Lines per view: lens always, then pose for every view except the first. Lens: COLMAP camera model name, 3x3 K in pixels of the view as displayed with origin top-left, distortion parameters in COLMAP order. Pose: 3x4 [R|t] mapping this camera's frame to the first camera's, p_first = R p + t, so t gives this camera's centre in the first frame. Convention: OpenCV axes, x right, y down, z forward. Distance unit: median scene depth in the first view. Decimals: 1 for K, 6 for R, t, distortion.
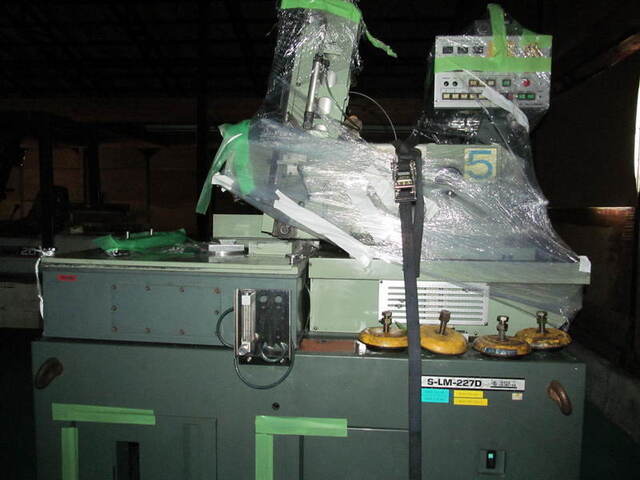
lens RADIAL K [[536.6, 0, 319.1], [0, 536.6, 238.8], [0, 0, 1]] dist [-0.045502, 0.026421]
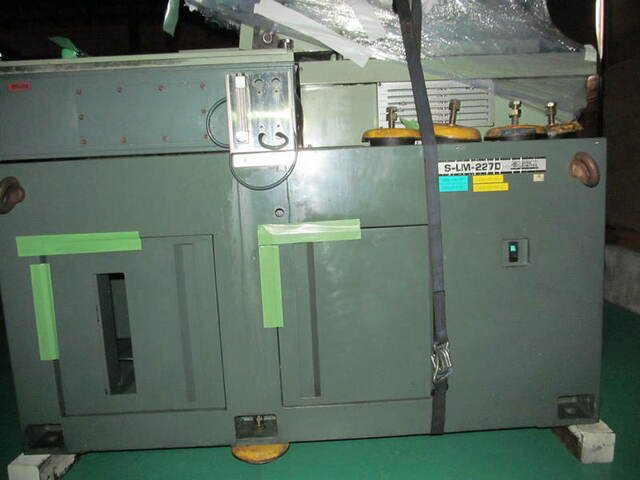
lens RADIAL K [[536.6, 0, 319.9], [0, 536.6, 238.0], [0, 0, 1]] dist [-0.045502, 0.026421]
pose [[0.991543, -0.076682, 0.104698, -0.111223], [0.069836, 0.995268, 0.067564, 0.300510], [-0.109383, -0.059681, 0.992206, 0.101890]]
